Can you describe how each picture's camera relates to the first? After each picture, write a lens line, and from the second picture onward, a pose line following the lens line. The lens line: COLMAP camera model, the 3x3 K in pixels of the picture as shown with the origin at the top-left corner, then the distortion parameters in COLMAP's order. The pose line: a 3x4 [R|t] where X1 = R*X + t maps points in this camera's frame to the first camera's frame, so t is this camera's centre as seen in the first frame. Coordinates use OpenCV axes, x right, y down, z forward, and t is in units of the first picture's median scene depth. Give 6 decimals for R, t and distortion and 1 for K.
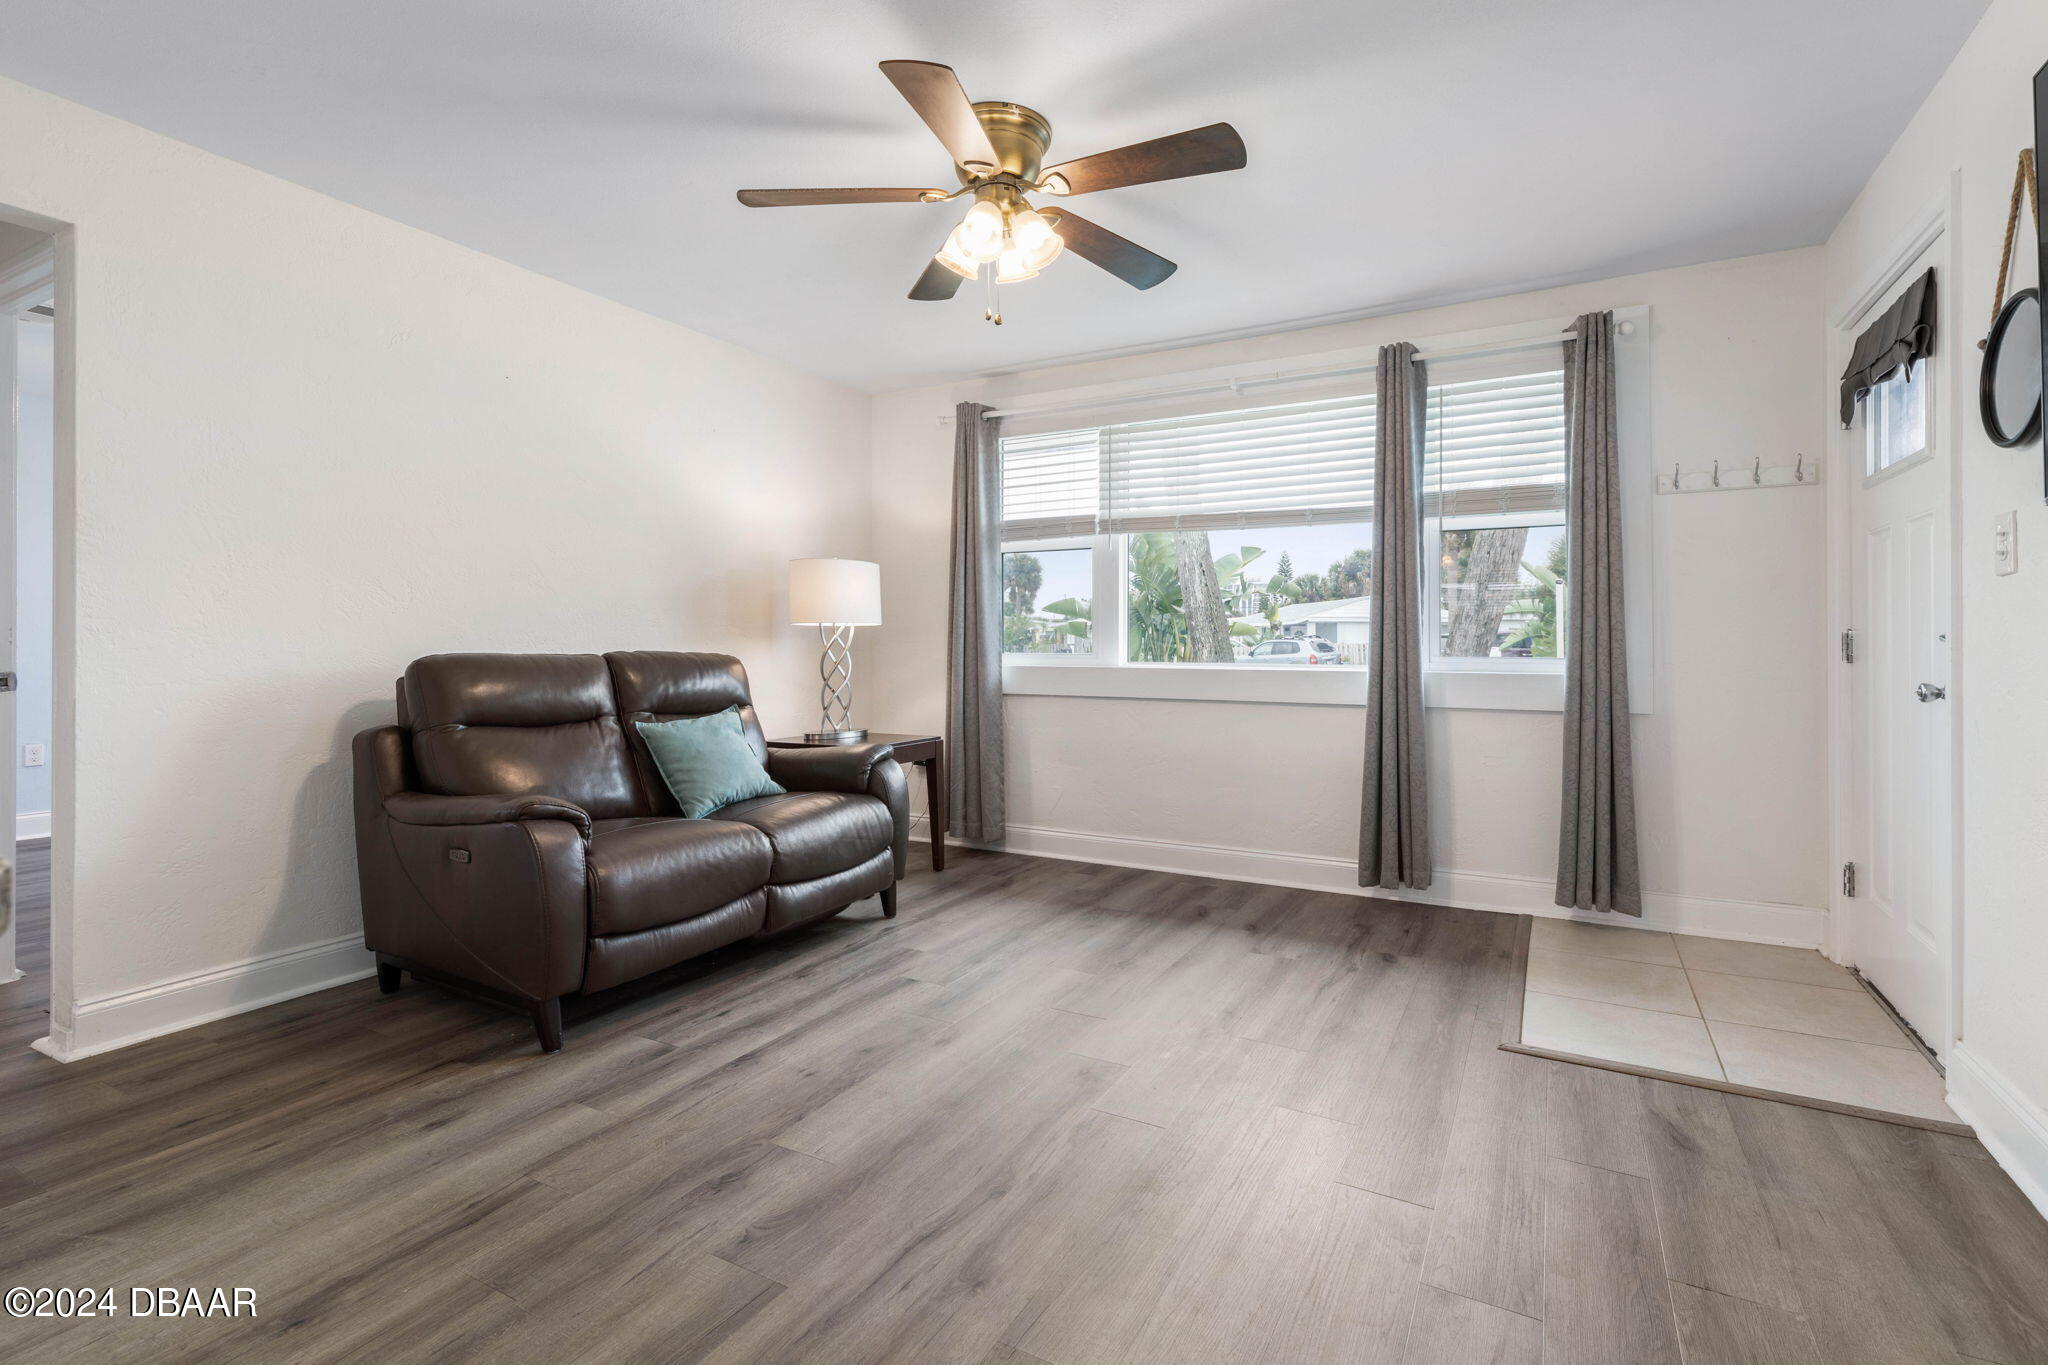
lens RADIAL K [[937.6, 0, 1054.4], [0, 937.6, 631.2], [0, 0, 1]] dist [0.000525, -0.000648]
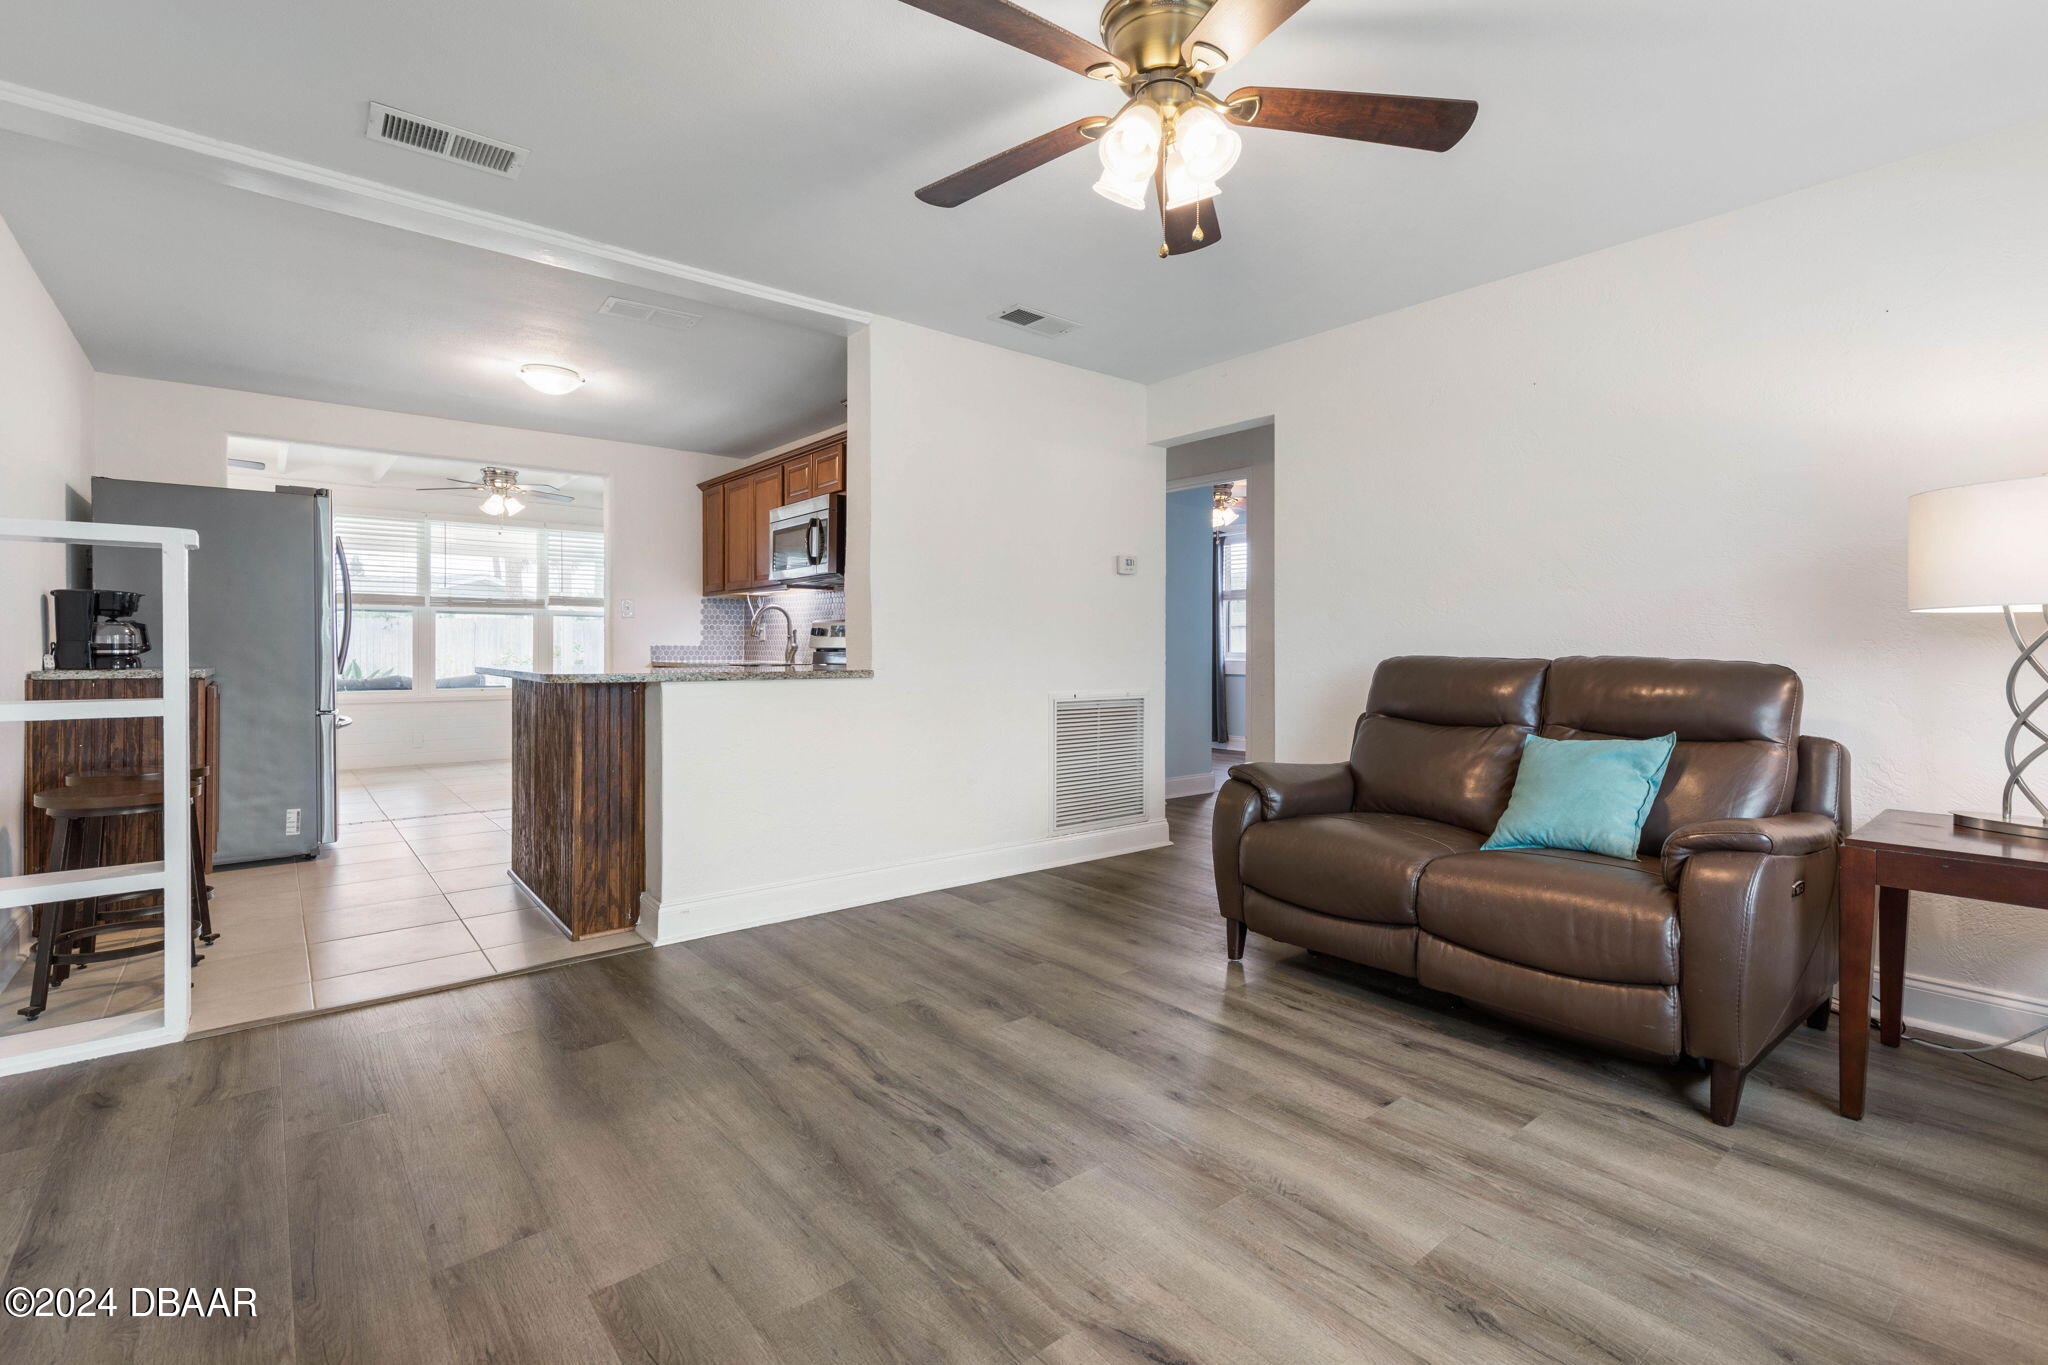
lens RADIAL K [[934.6, 0, 1038.4], [0, 934.6, 651.2], [0, 0, 1]] dist [0.005797, 0.000020]
pose [[-0.377419, 0.008615, -0.926003, 0.631676], [0.012239, 0.999916, 0.004314, 0.012225], [0.925962, -0.009705, -0.377492, 1.037510]]
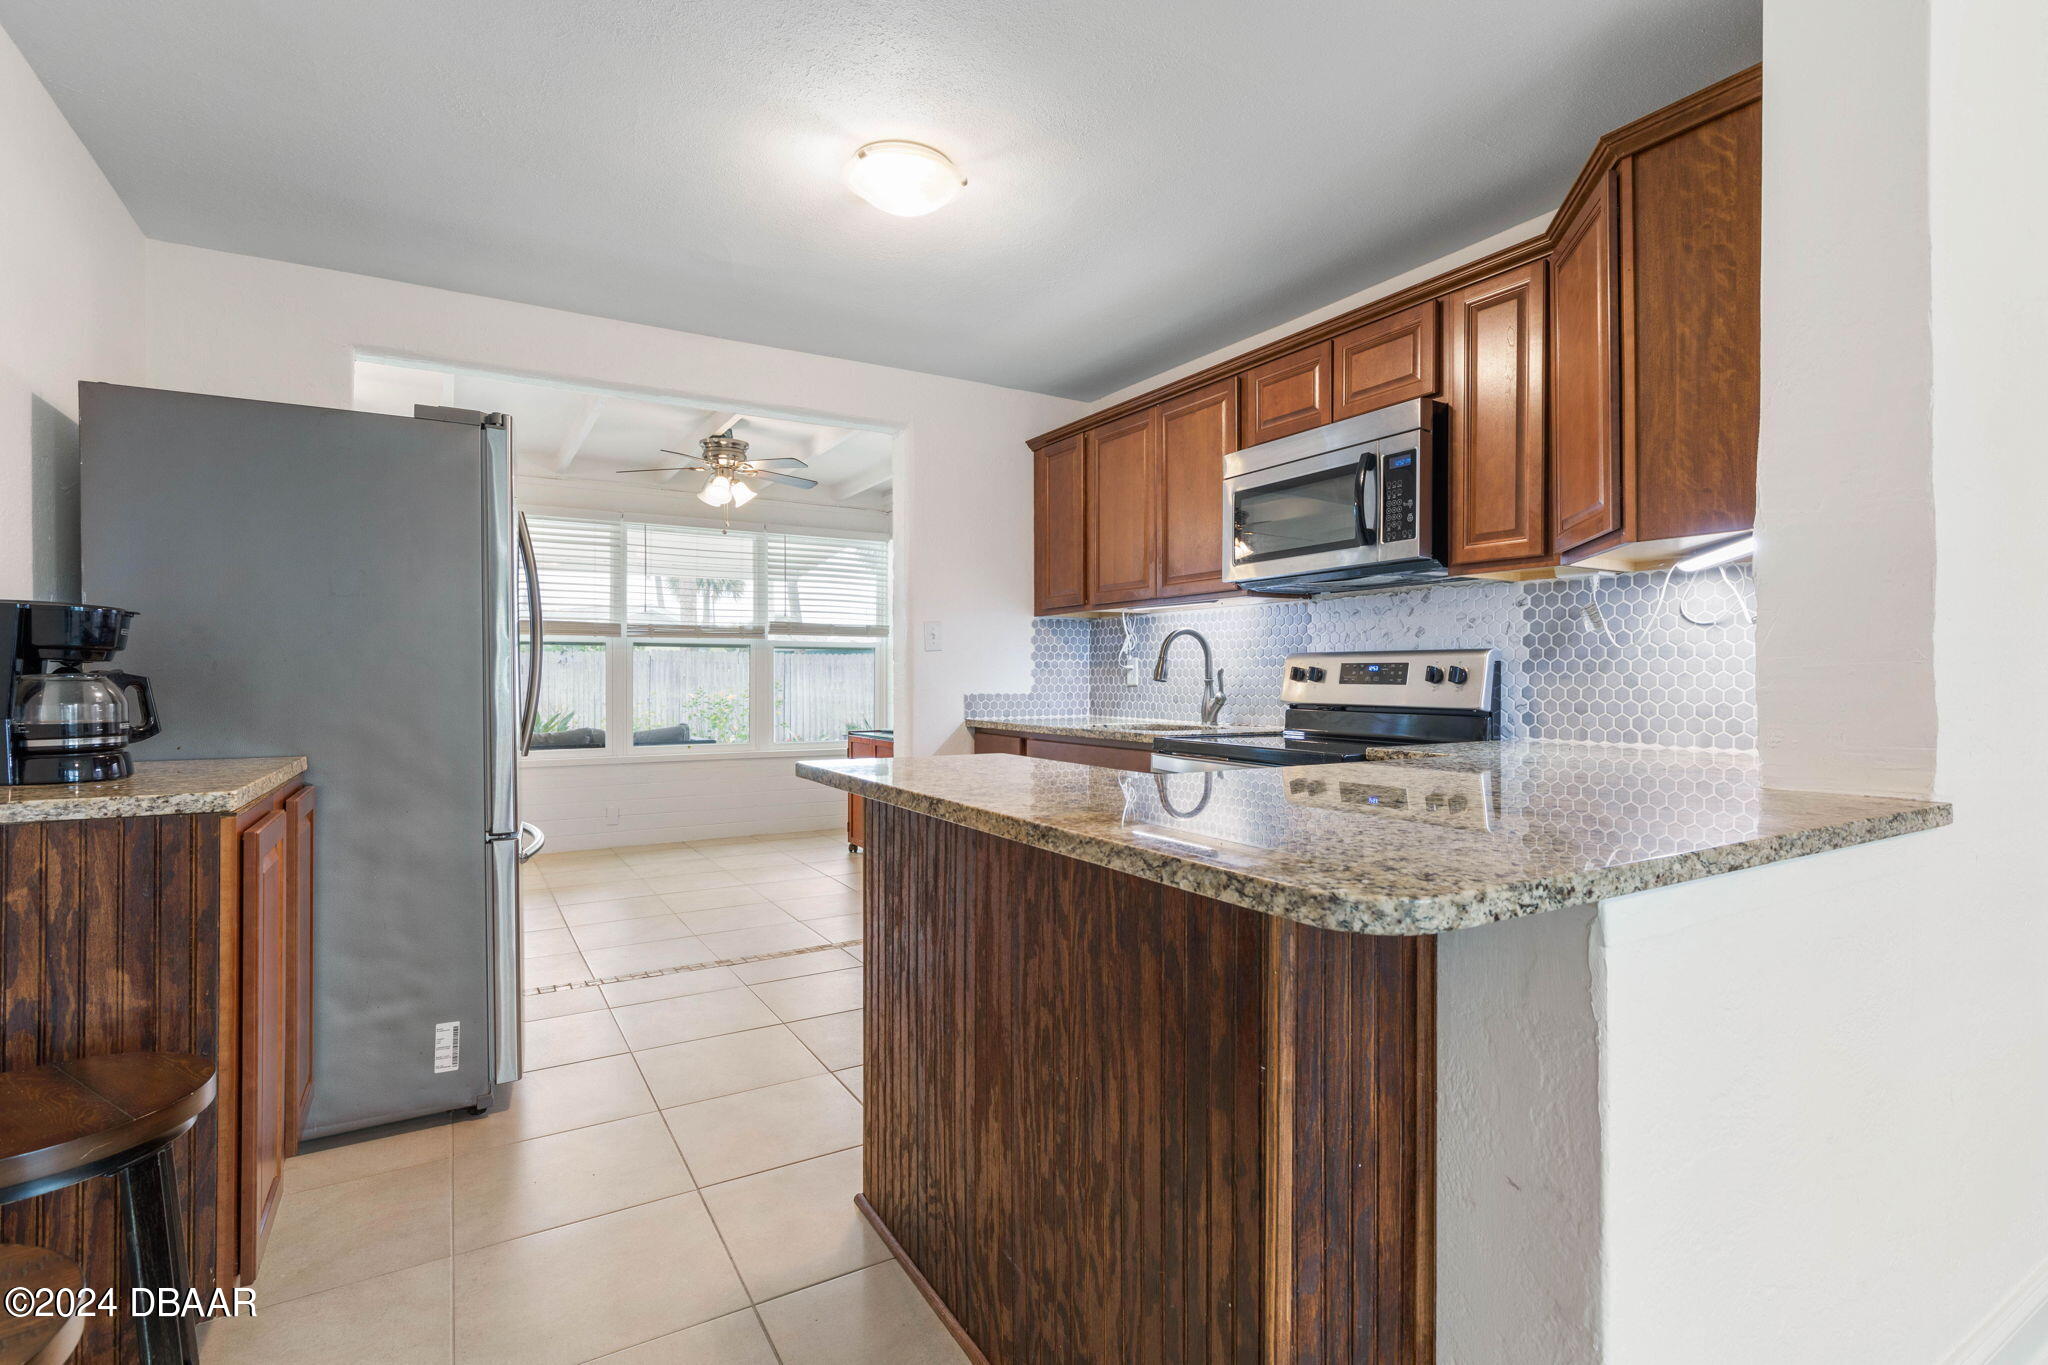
lens RADIAL K [[974.7, 0, 1034.3], [0, 974.7, 679.9], [0, 0, 1]] dist [-0.000113, -0.000400]
pose [[-0.511331, 0.009465, -0.859332, 0.128501], [0.015518, 0.999878, 0.001780, -0.025992], [0.859244, -0.012425, -0.511415, 0.187229]]
